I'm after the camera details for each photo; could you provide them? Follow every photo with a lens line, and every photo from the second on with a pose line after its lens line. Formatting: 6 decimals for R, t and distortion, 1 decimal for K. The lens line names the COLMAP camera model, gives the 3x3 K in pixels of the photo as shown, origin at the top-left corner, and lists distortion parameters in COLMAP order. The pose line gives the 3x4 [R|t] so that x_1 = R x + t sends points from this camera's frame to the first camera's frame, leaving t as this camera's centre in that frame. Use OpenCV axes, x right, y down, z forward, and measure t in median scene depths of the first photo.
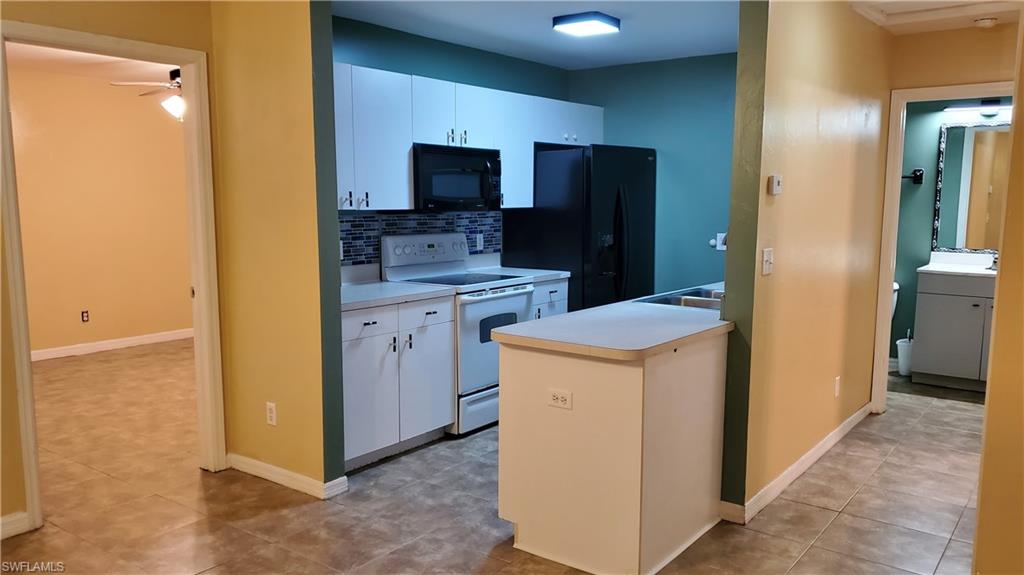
lens RADIAL K [[799.4, 0, 513.8], [0, 799.4, 305.0], [0, 0, 1]] dist [0.036717, -0.046275]
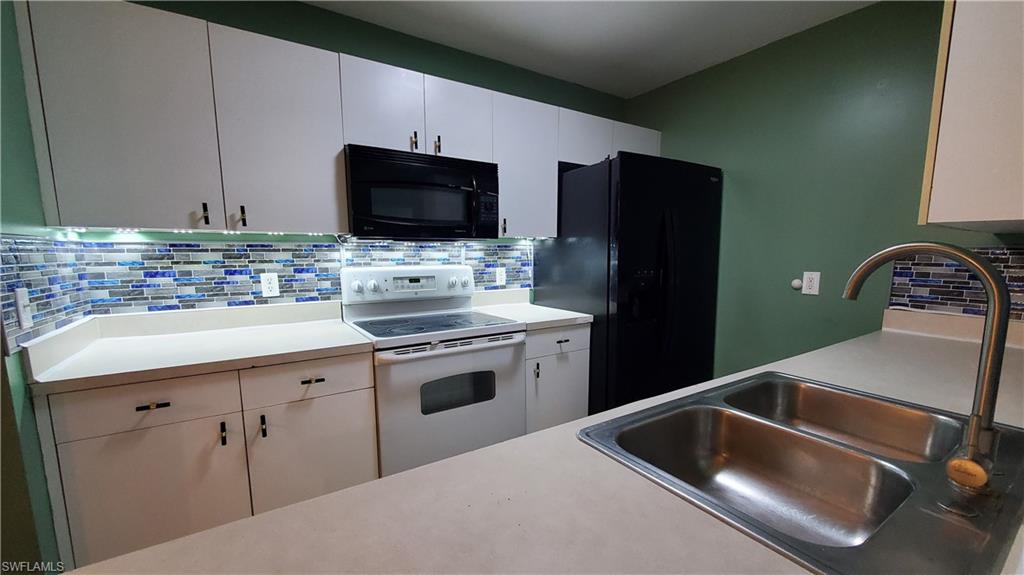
lens RADIAL K [[411.4, 0, 515.4], [0, 411.4, 310.2], [0, 0, 1]] dist [-0.008208, 0.001001]
pose [[0.942339, 0.044461, -0.331693, 0.154223], [-0.041739, 0.999011, 0.015329, -0.056564], [0.332046, -0.000601, 0.943263, 0.656541]]
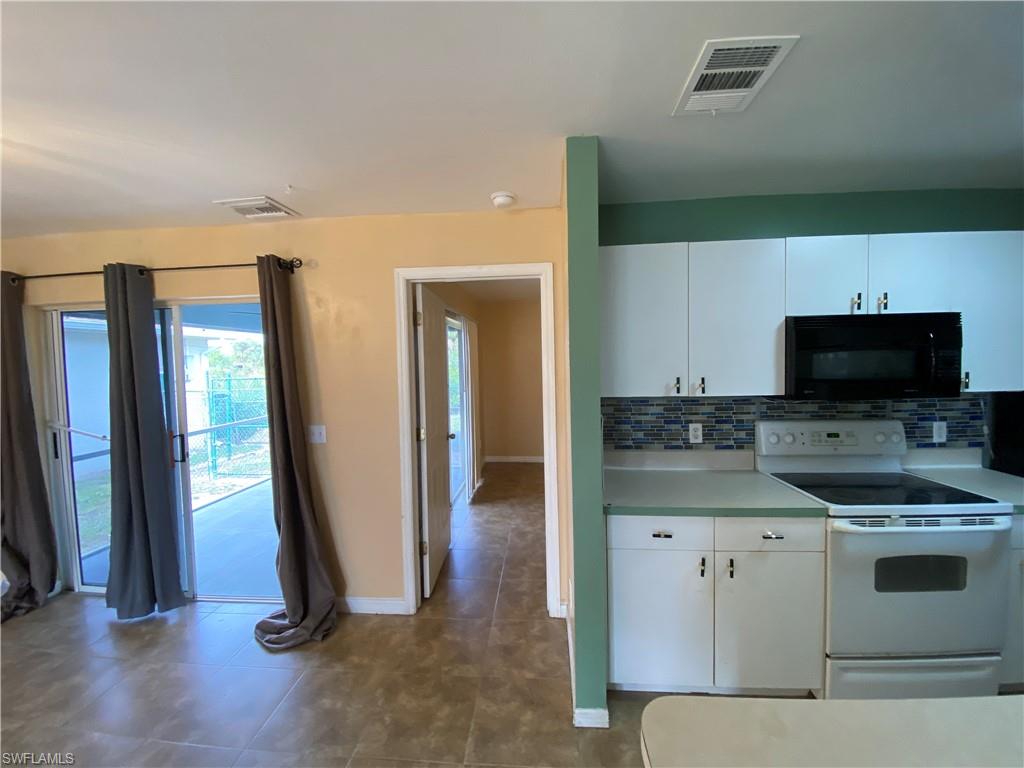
lens RADIAL K [[415.9, 0, 513.0], [0, 415.9, 377.7], [0, 0, 1]] dist [0.017041, -0.017363]
pose [[0.535954, 0.023529, -0.843920, 0.086367], [-0.090389, 0.995465, -0.029650, -0.096268], [0.839395, 0.092171, 0.535650, 0.510208]]
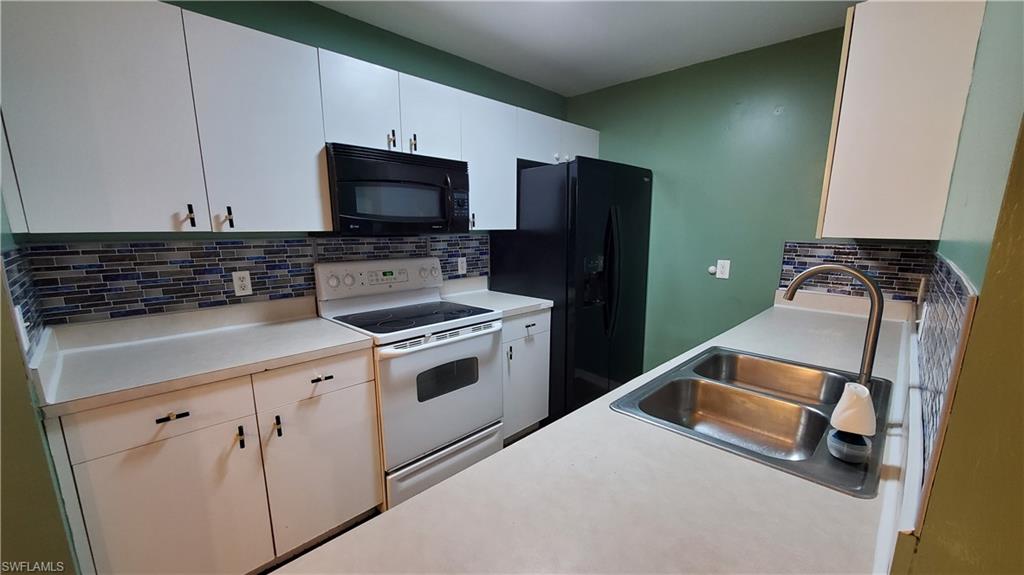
lens RADIAL K [[411.4, 0, 517.3], [0, 411.4, 309.7], [0, 0, 1]] dist [-0.008208, 0.001001]
pose [[0.992788, 0.025479, -0.117146, 0.097775], [-0.017647, 0.997569, 0.067417, -0.071169], [0.118579, -0.064863, 0.990824, 0.599264]]
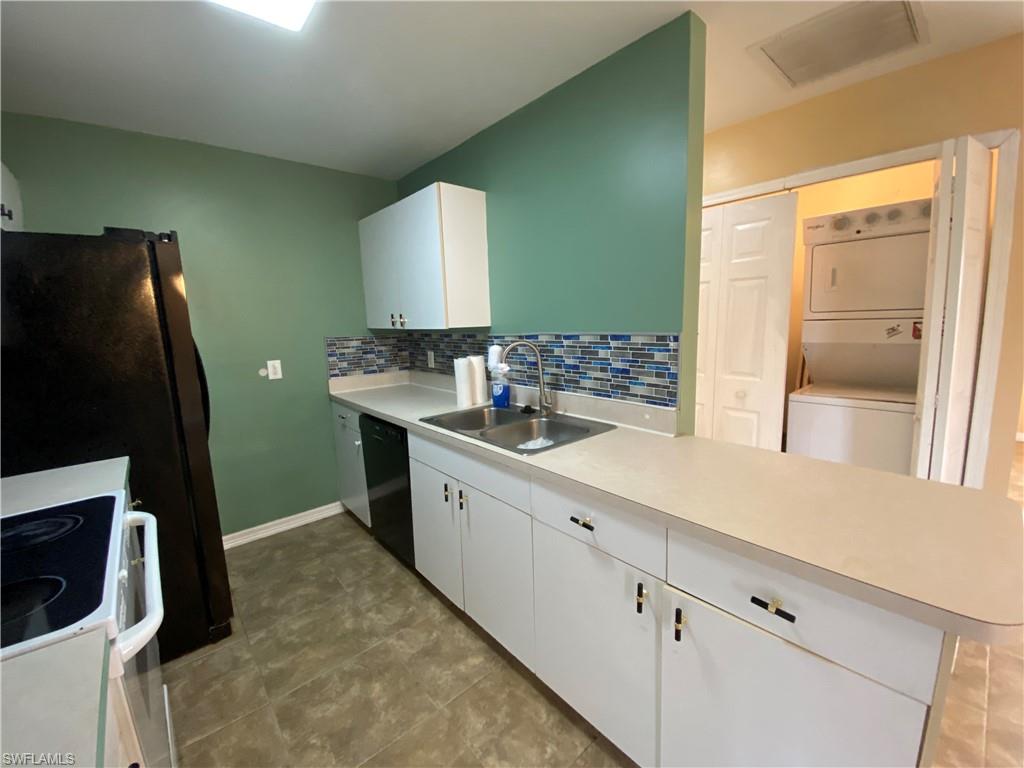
lens RADIAL K [[415.9, 0, 514.3], [0, 415.9, 380.3], [0, 0, 1]] dist [0.017041, -0.017363]
pose [[0.206088, -0.147911, 0.967290, -0.162899], [0.163240, 0.979855, 0.115053, -0.091765], [-0.964821, 0.134189, 0.226082, 0.764264]]
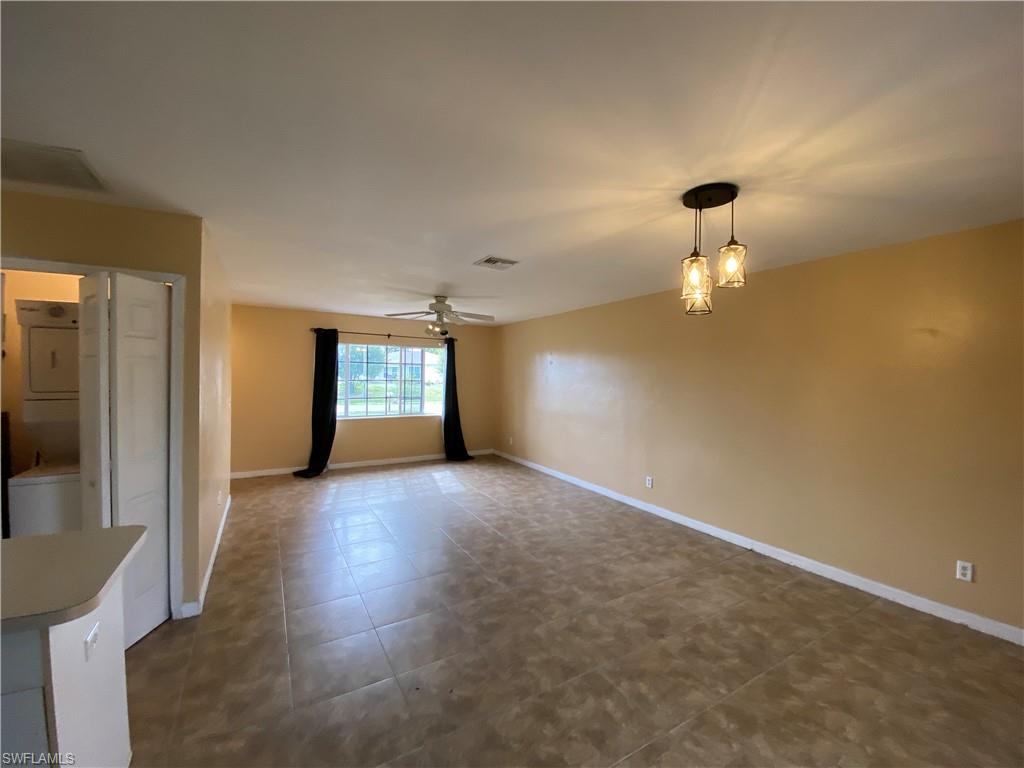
lens RADIAL K [[415.9, 0, 512.7], [0, 415.9, 377.0], [0, 0, 1]] dist [0.017041, -0.017363]
pose [[-0.921201, -0.017977, 0.388671, -0.308834], [0.034750, 0.991139, 0.128204, -0.114333], [-0.387532, 0.131608, -0.912414, 0.750287]]
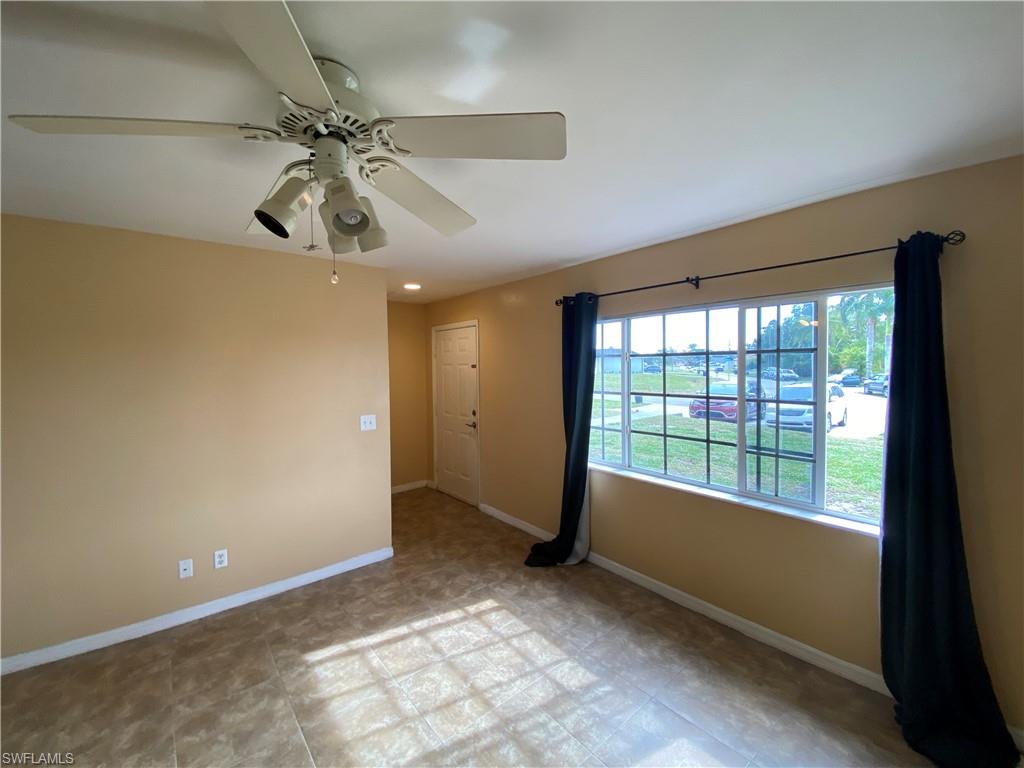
lens RADIAL K [[415.9, 0, 508.1], [0, 415.9, 379.1], [0, 0, 1]] dist [0.017041, -0.017363]
pose [[0.244316, -0.042564, 0.968761, 0.041268], [0.147245, 0.989080, 0.006322, -0.001025], [-0.958451, 0.141100, 0.247915, -0.273736]]
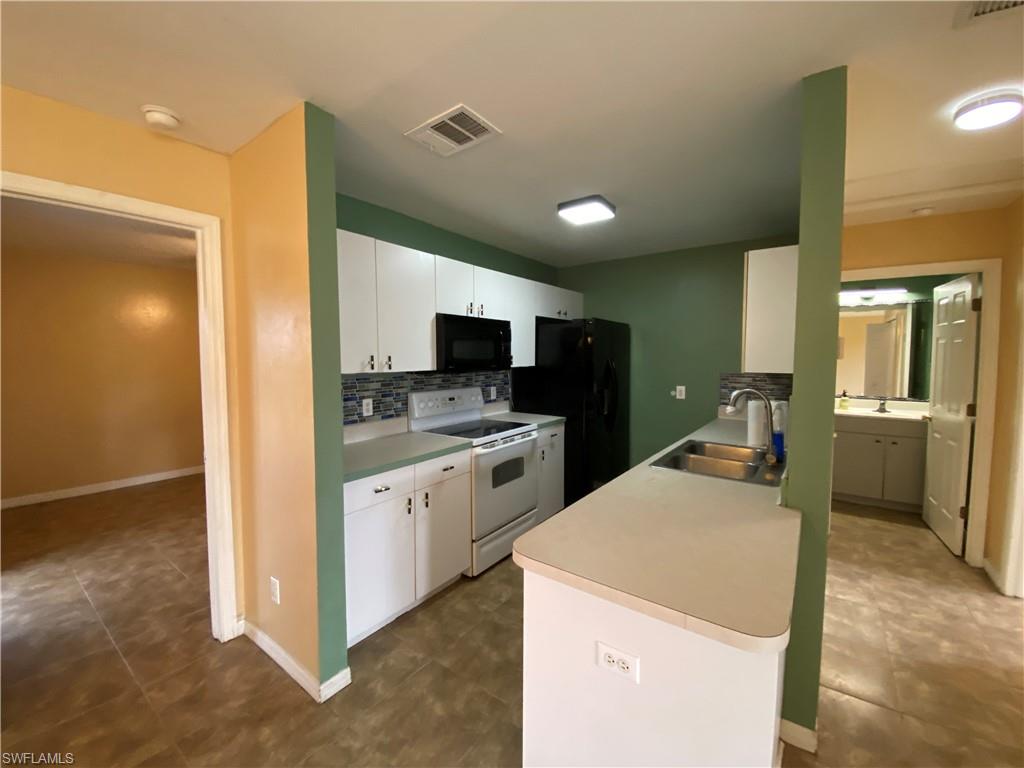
lens RADIAL K [[412.3, 0, 512.6], [0, 412.3, 379.5], [0, 0, 1]] dist [0.004615, -0.003492]
pose [[0.999954, -0.003016, 0.009126, -0.020820], [0.003681, 0.997273, -0.073712, -0.060911], [-0.008879, 0.073742, 0.997238, 0.401131]]
